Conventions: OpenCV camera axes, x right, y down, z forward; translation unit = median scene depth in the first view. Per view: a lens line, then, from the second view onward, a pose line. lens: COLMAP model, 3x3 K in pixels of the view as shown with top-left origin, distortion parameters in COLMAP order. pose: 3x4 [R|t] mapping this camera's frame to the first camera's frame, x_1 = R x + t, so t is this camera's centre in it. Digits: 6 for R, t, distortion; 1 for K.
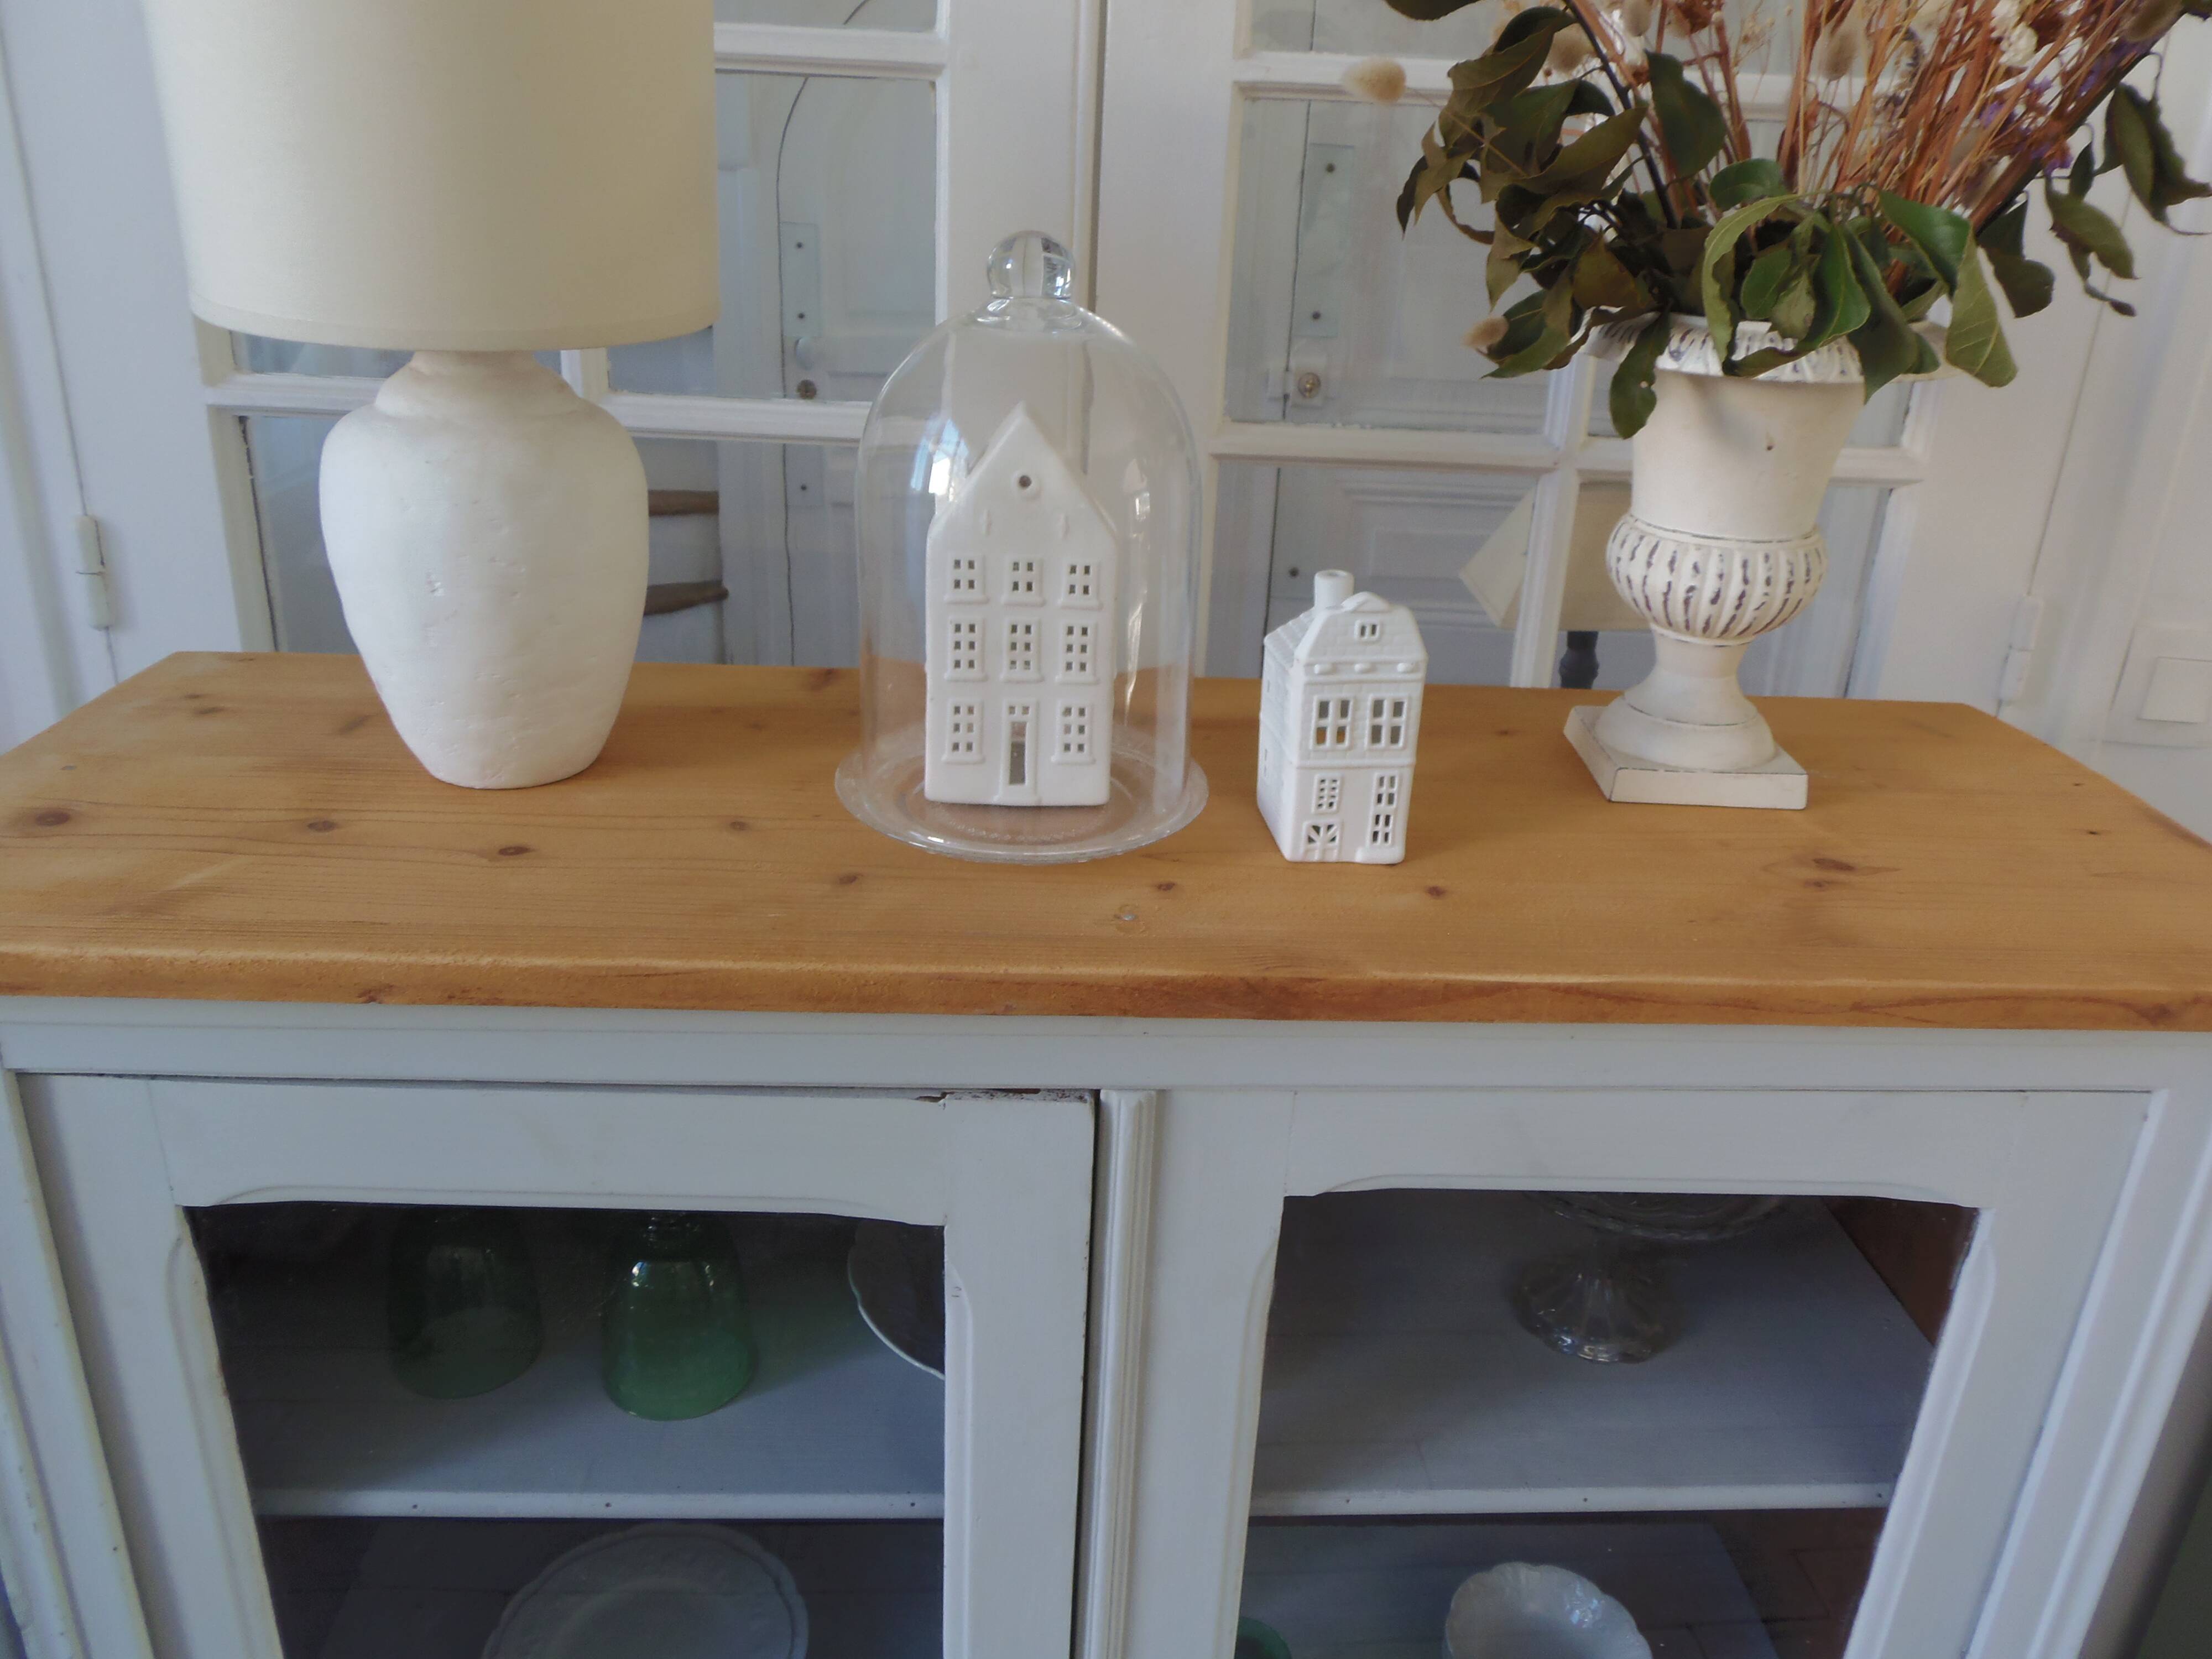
lens RADIAL K [[1604.0, 0, 1120.0], [0, 1604.0, 791.7], [0, 0, 1]] dist [-0.011824, -0.011836]
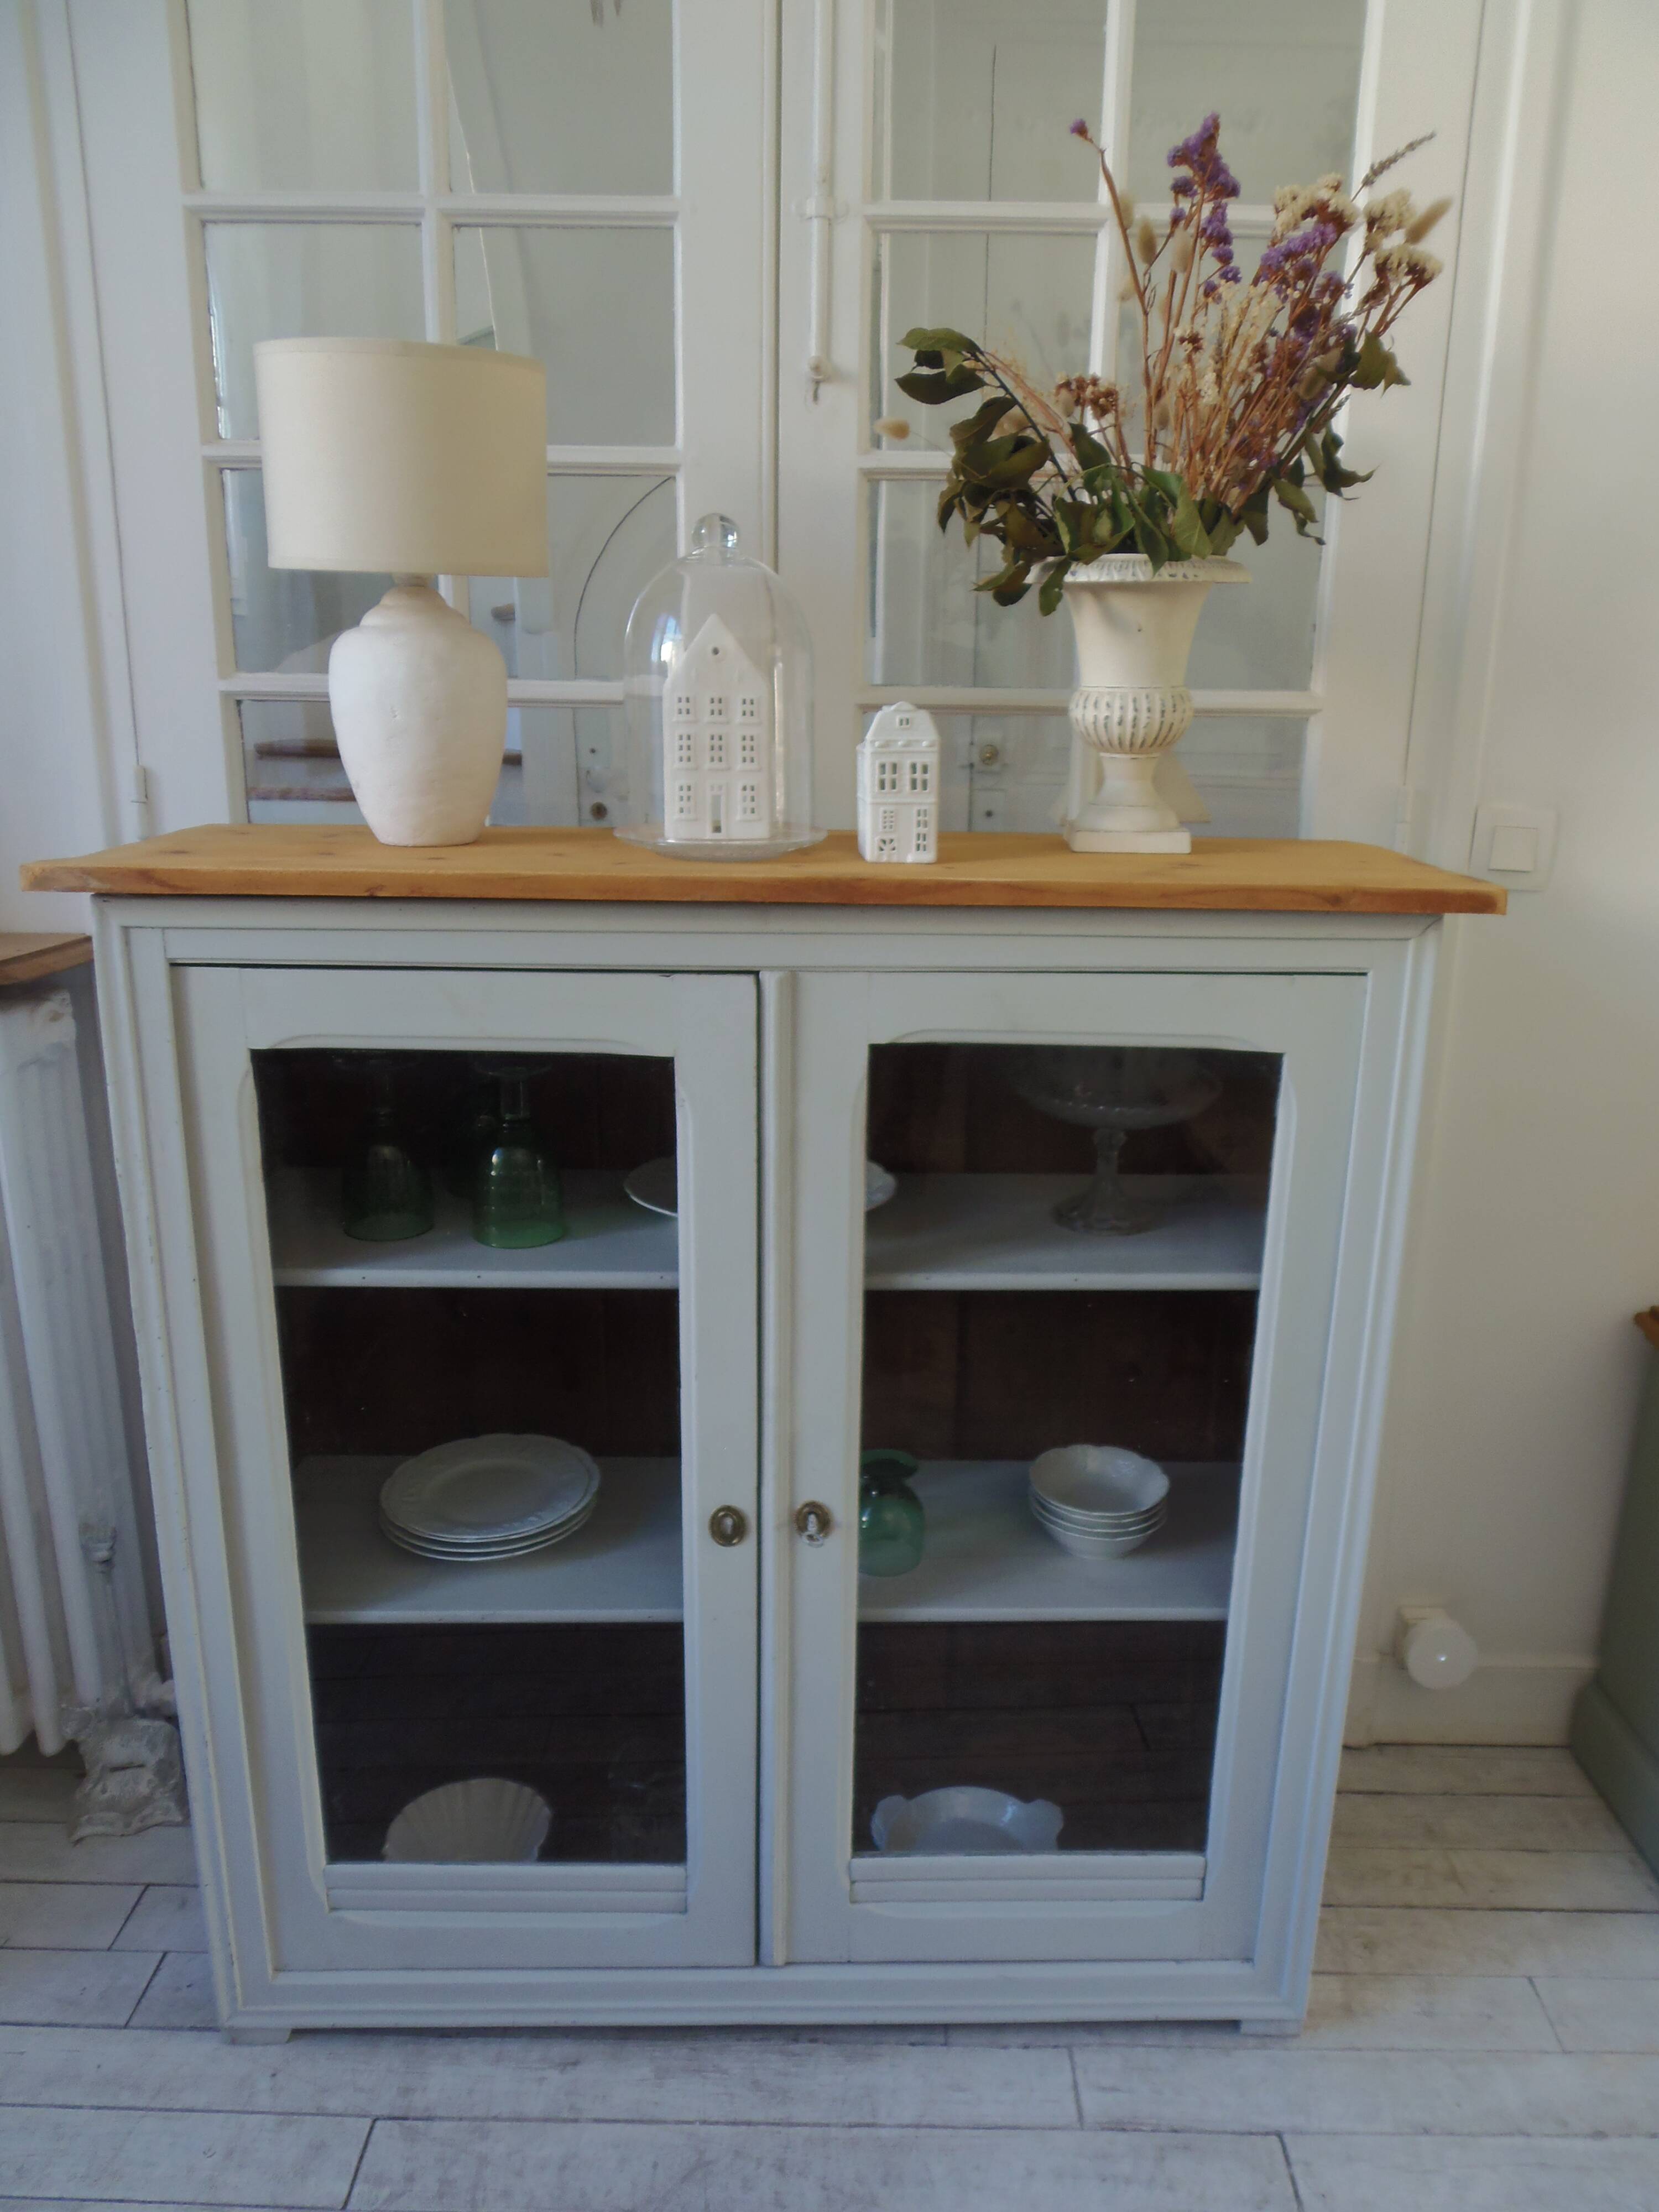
lens RADIAL K [[1604.0, 0, 852.1], [0, 1604.0, 1133.6], [0, 0, 1]] dist [-0.011824, -0.011836]
pose [[0.999189, -0.018855, -0.035586, 0.144295], [0.015127, 0.994640, -0.102286, 0.523567], [0.037324, 0.101665, 0.994118, -0.725845]]
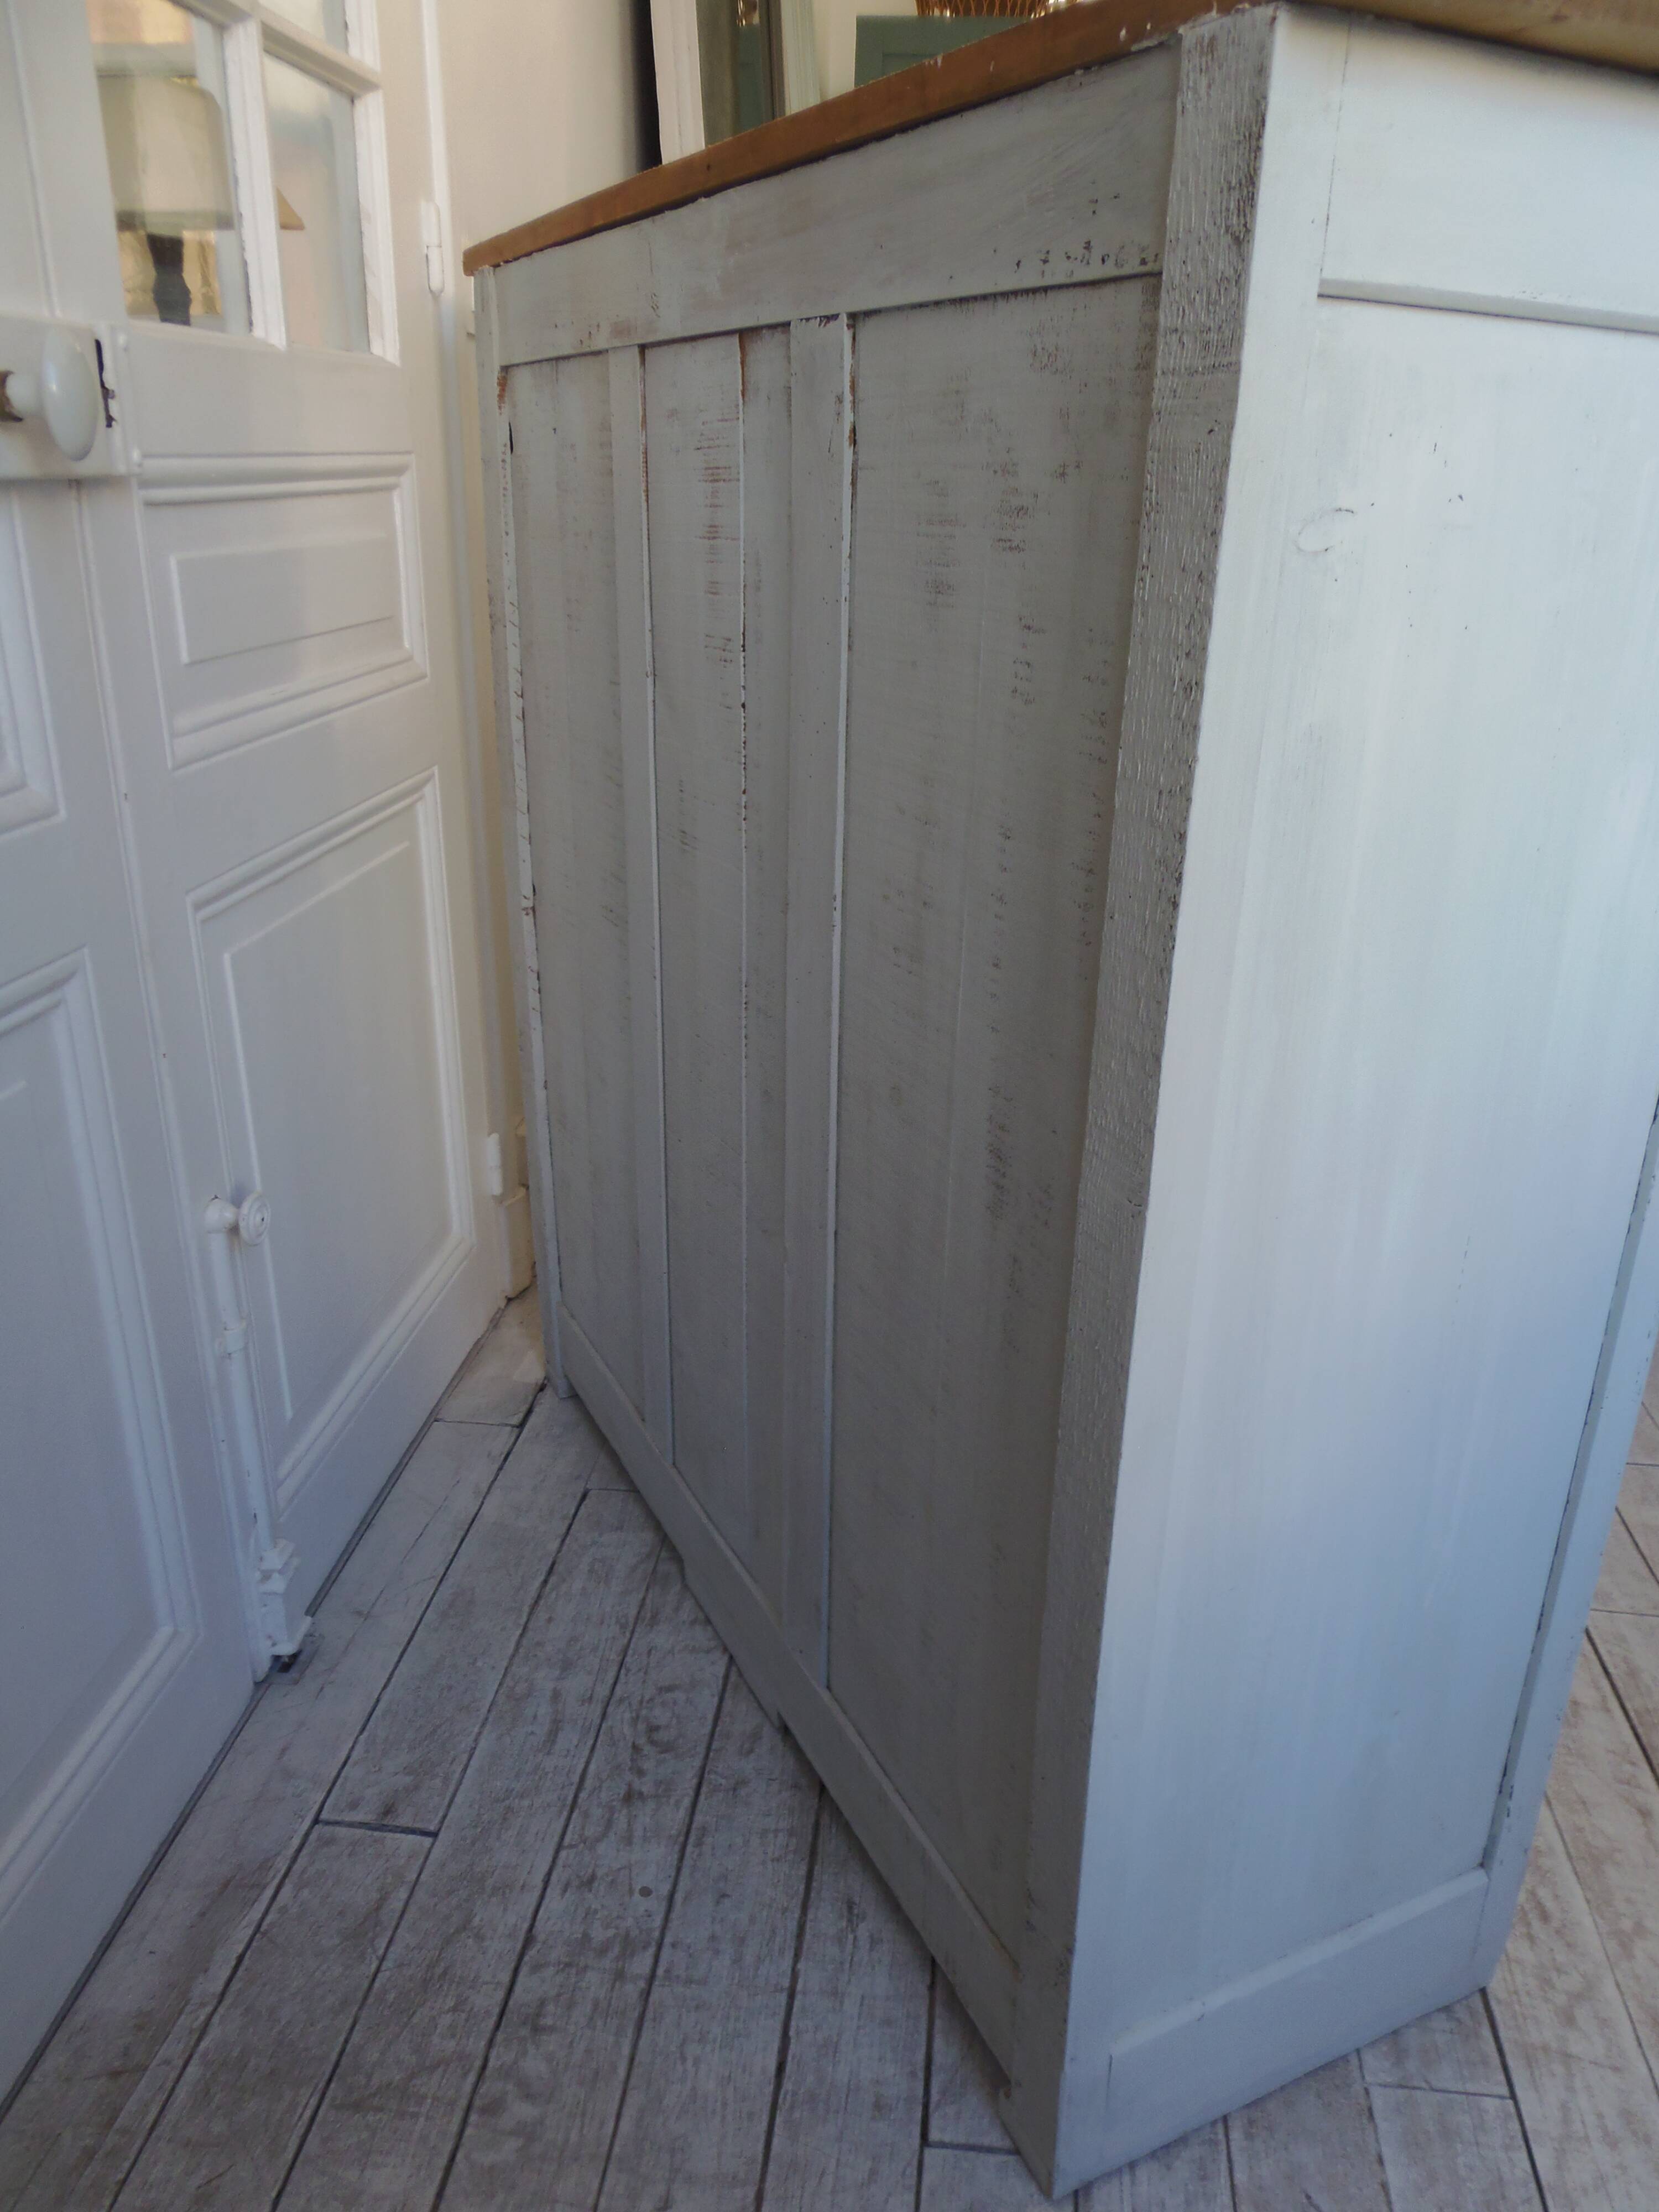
lens RADIAL K [[1604.0, 0, 847.2], [0, 1604.0, 1126.2], [0, 0, 1]] dist [-0.011824, -0.011836]
pose [[0.109733, -0.407301, 0.906678, -1.405387], [0.350778, 0.869363, 0.348085, 0.289158], [-0.930007, 0.279846, 0.238270, 0.826187]]
